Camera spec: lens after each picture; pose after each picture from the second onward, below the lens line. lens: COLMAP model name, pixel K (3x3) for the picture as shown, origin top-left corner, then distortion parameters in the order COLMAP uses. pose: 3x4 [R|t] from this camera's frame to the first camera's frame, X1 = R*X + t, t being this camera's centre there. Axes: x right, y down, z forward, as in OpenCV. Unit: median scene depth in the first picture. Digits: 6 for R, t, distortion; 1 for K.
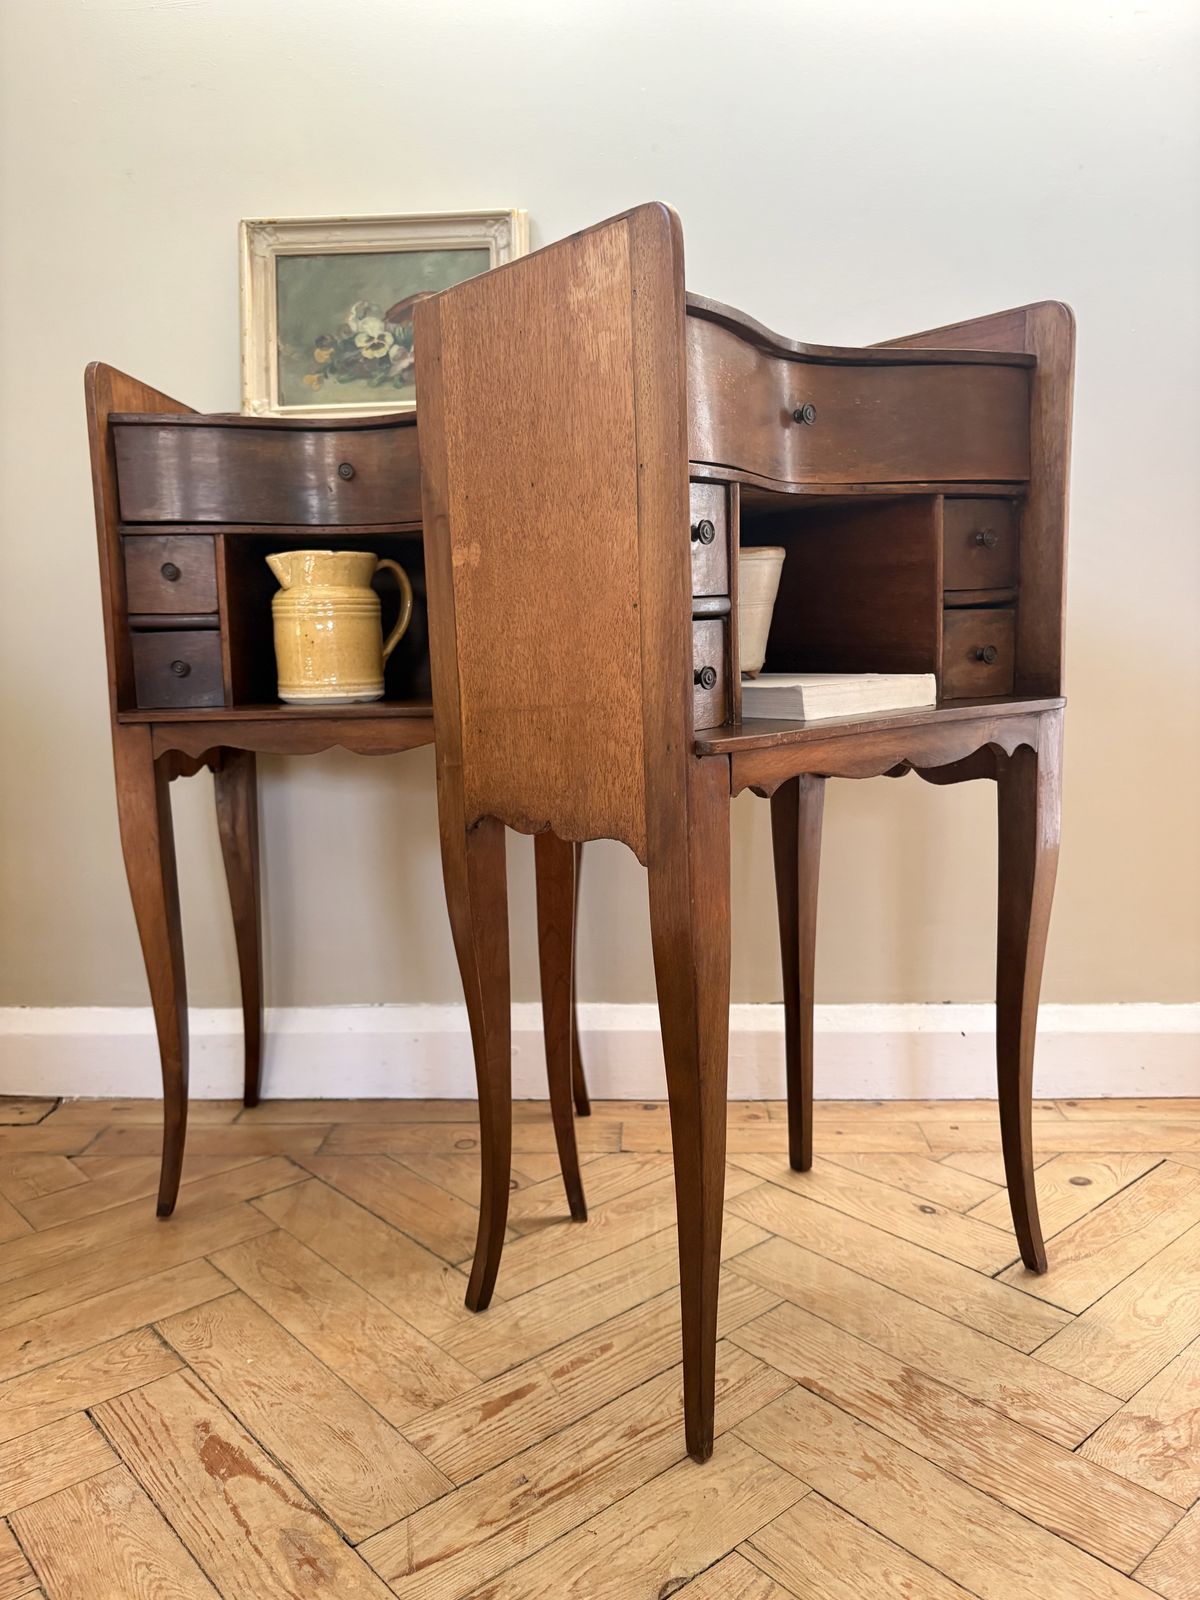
lens RADIAL K [[1221.4, 0, 597.0], [0, 1221.4, 798.7], [0, 0, 1]] dist [0.017663, -0.007211]
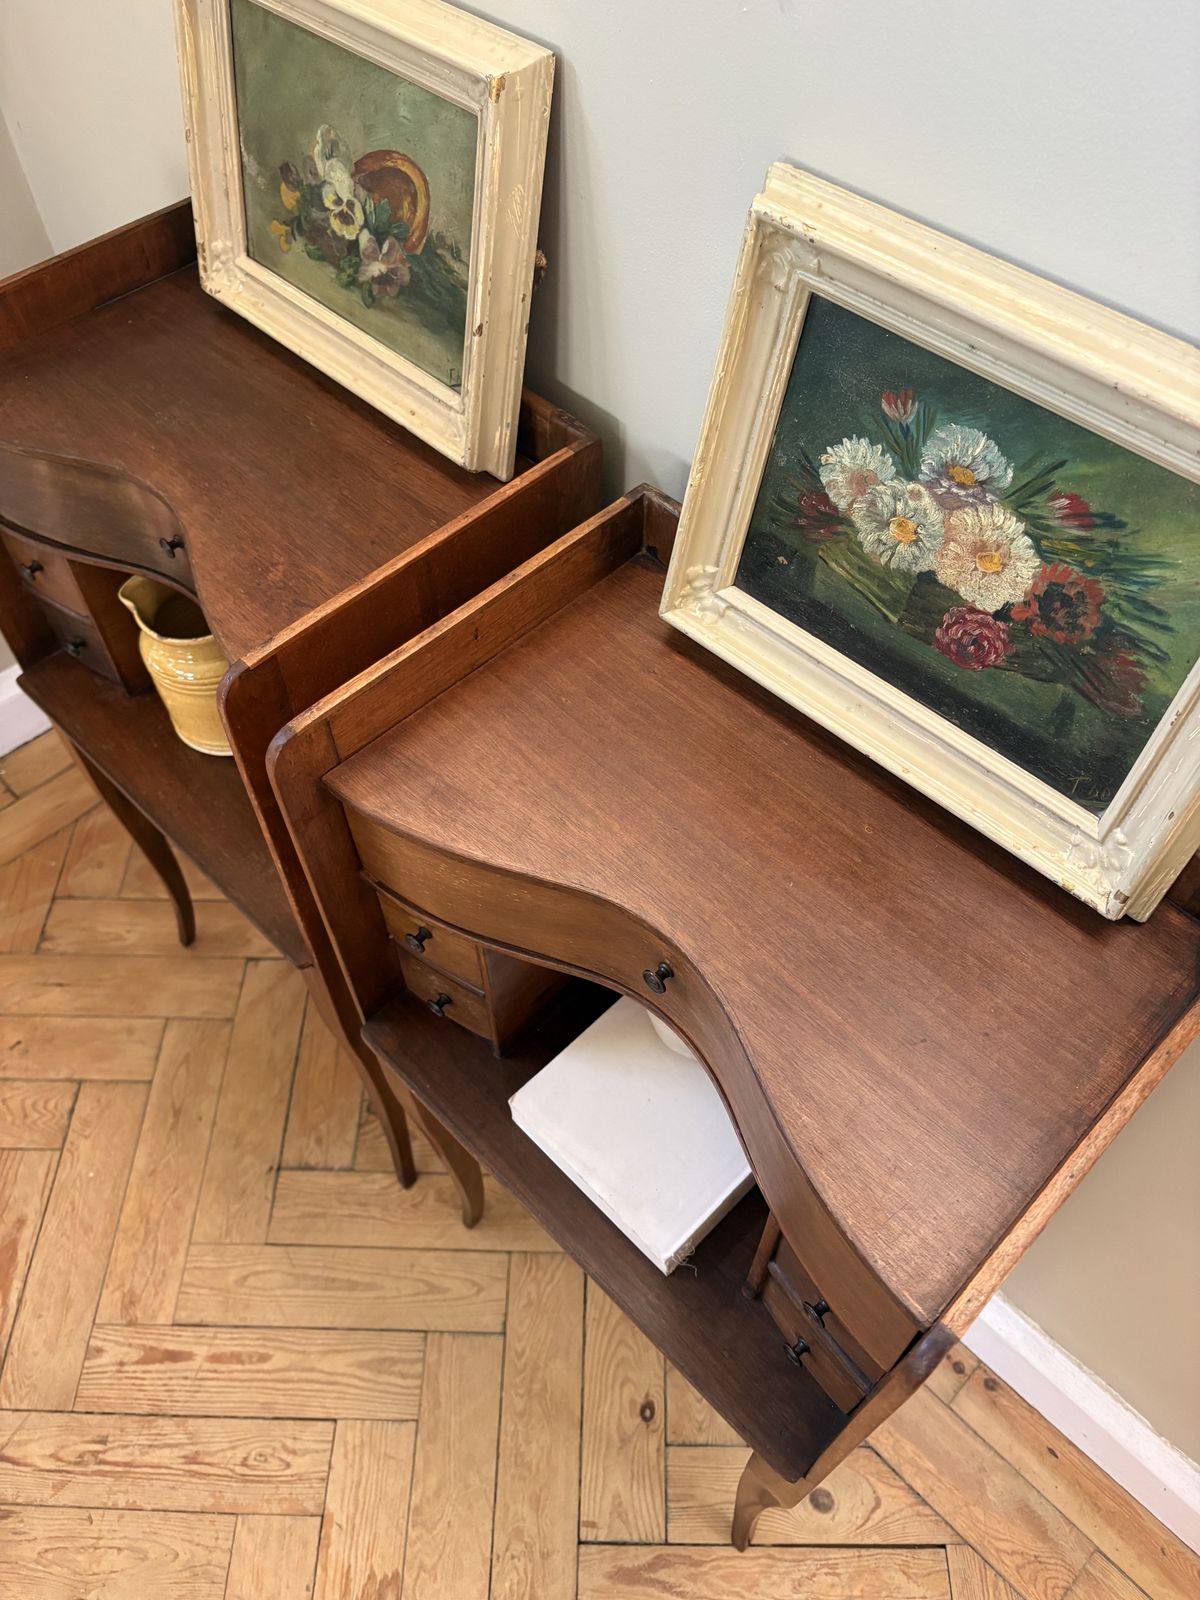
lens RADIAL K [[1226.3, 0, 598.8], [0, 1226.3, 799.2], [0, 0, 1]] dist [0.003471, 0.017379]
pose [[0.744360, 0.558347, -0.366302, 0.390952], [-0.116262, 0.648518, 0.752268, -0.876223], [0.657580, -0.517371, 0.547645, 0.815022]]
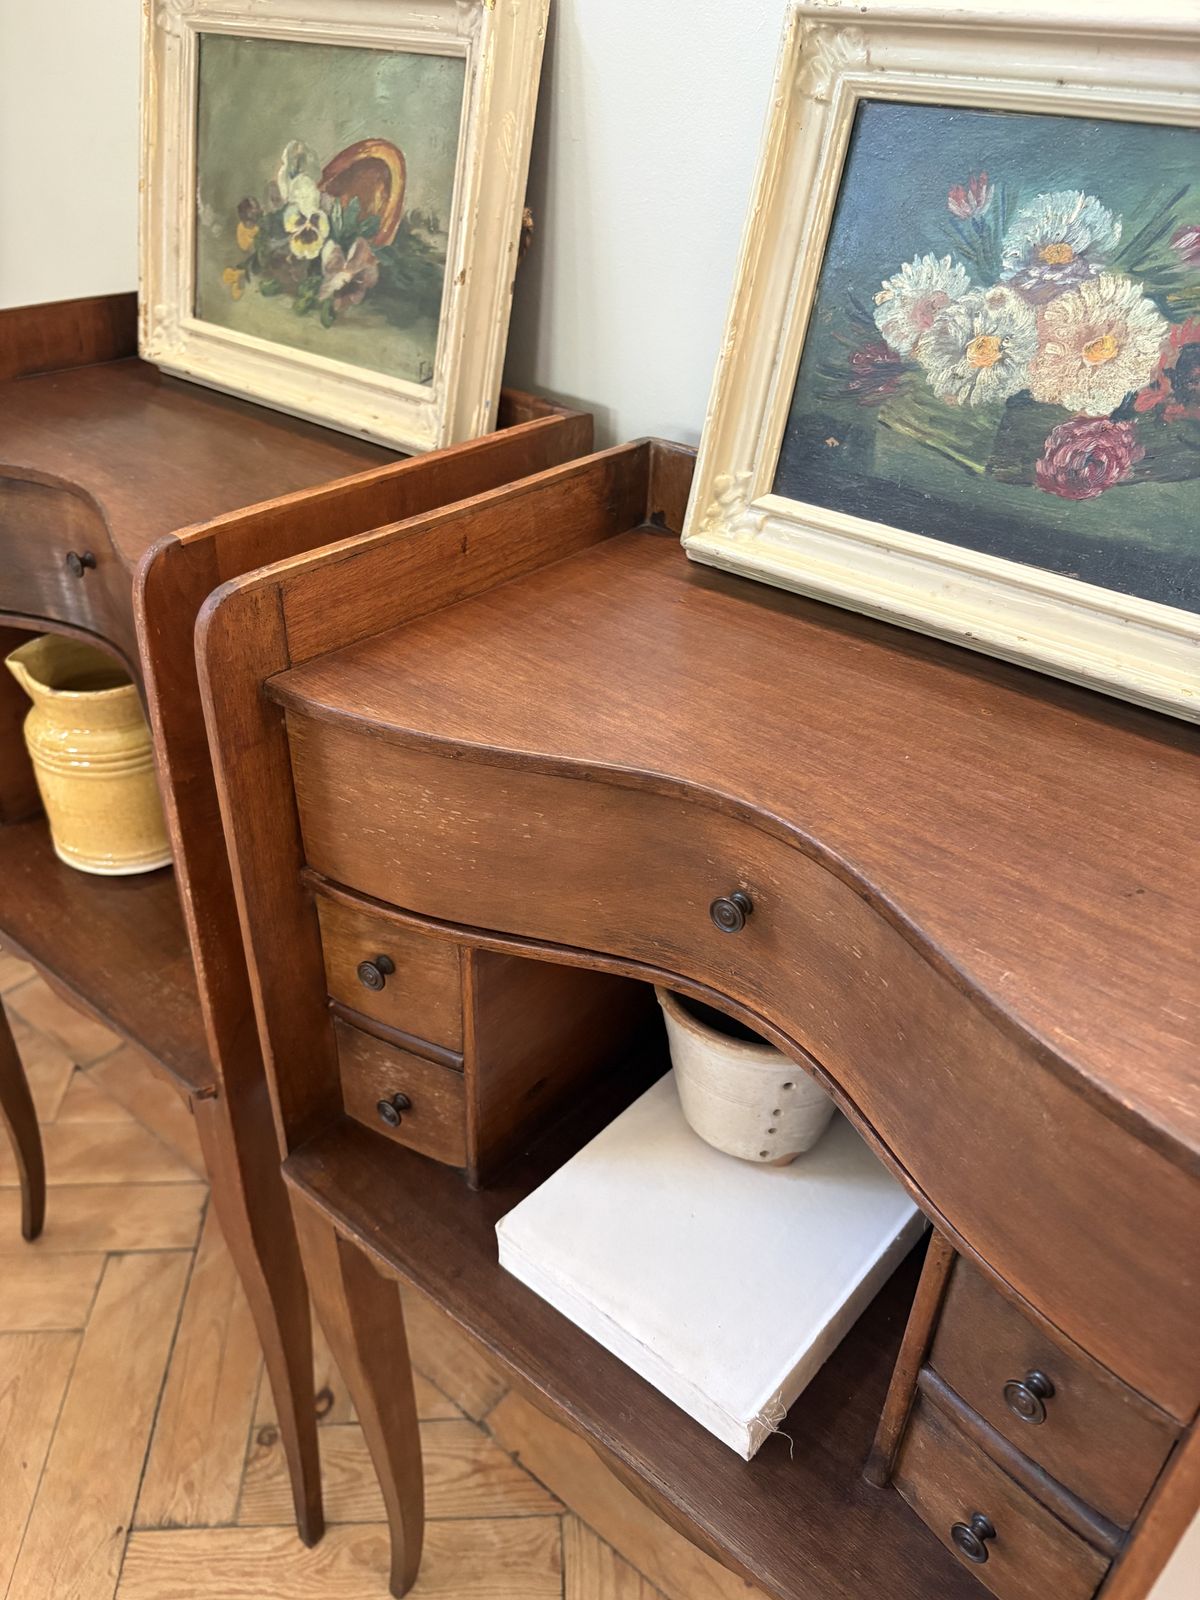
lens RADIAL K [[1233.3, 0, 596.3], [0, 1233.3, 804.5], [0, 0, 1]] dist [0.011625, -0.006386]
pose [[0.795391, 0.383777, -0.469115, 0.394102], [-0.145561, 0.872295, 0.466812, -0.573320], [0.588358, -0.303013, 0.749678, 0.769845]]
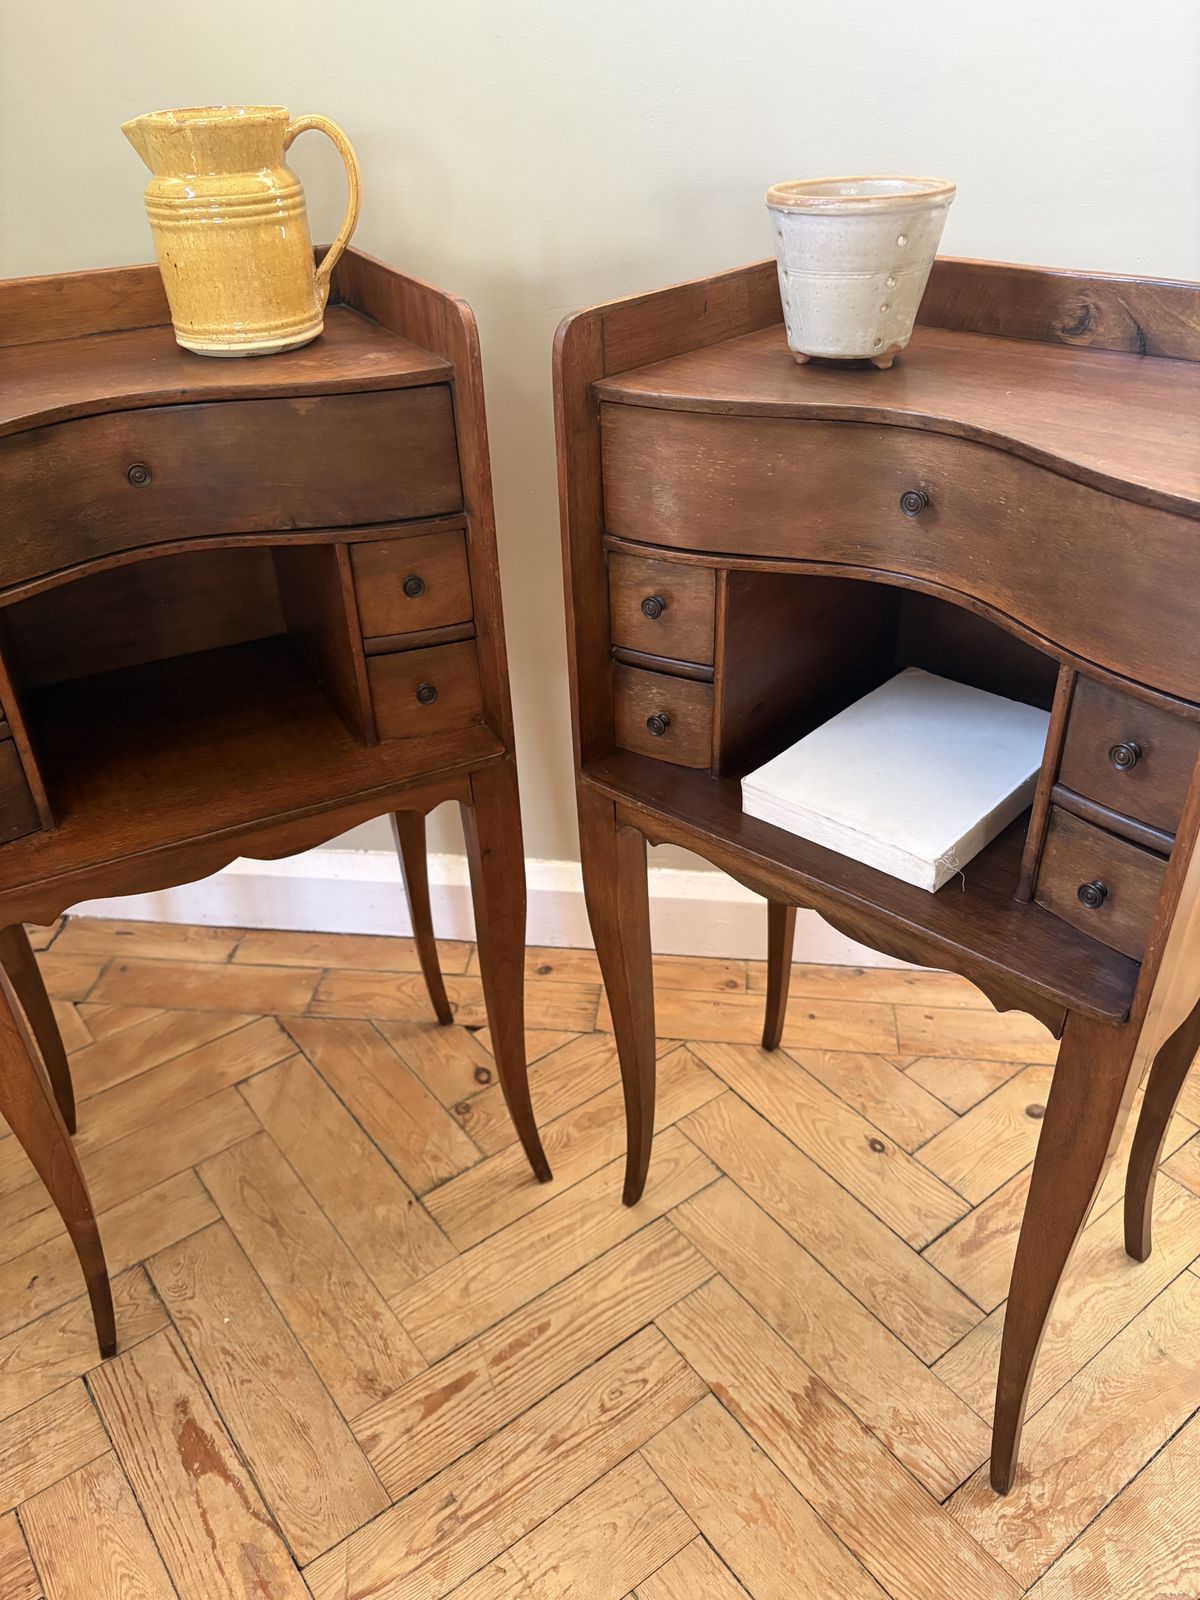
lens RADIAL K [[1226.3, 0, 598.8], [0, 1226.3, 799.2], [0, 0, 1]] dist [0.003471, 0.017379]
pose [[0.997675, 0.036376, -0.057631, 0.100626], [-0.008093, 0.902893, 0.429790, -0.443413], [0.067669, -0.428324, 0.901088, 0.209096]]
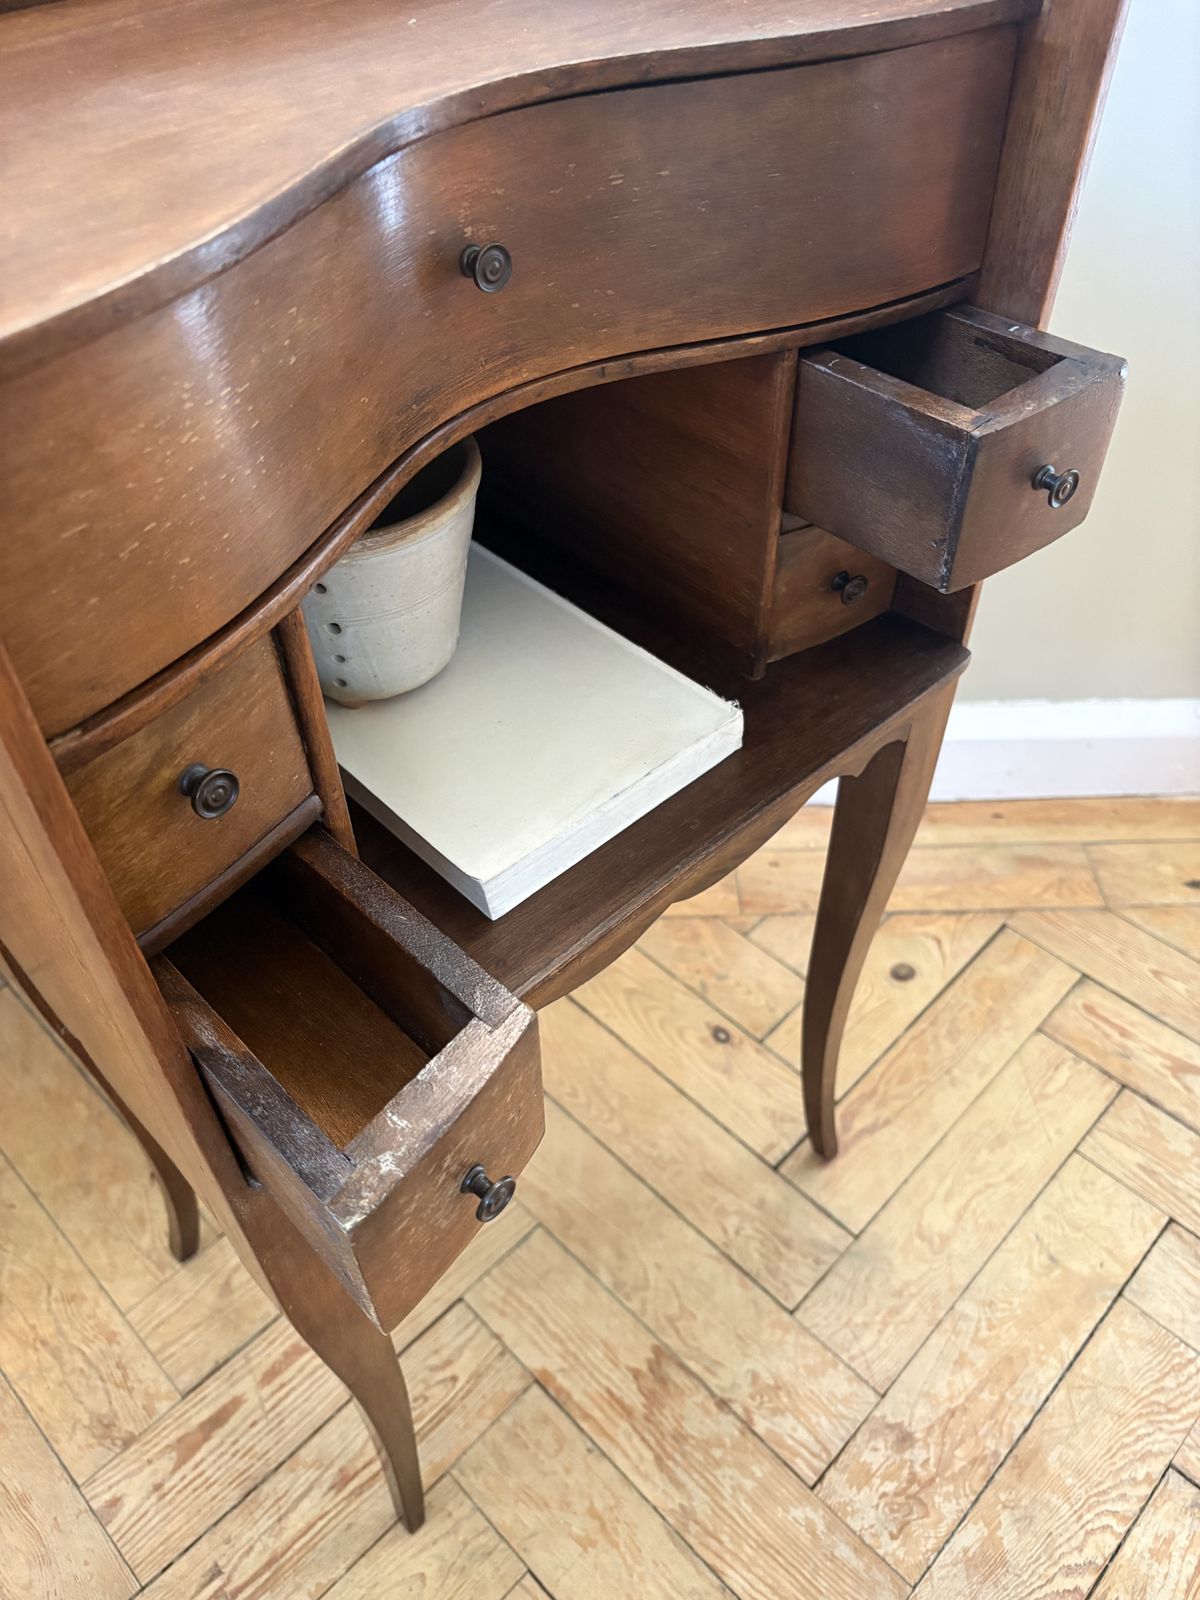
lens RADIAL K [[1235.7, 0, 596.0], [0, 1235.7, 795.8], [0, 0, 1]] dist [0.007587, 0.005543]
pose [[0.997002, -0.043110, 0.064247, 0.157163], [-0.003673, 0.803080, 0.595861, -0.385331], [-0.077283, -0.594310, 0.800514, 0.483515]]
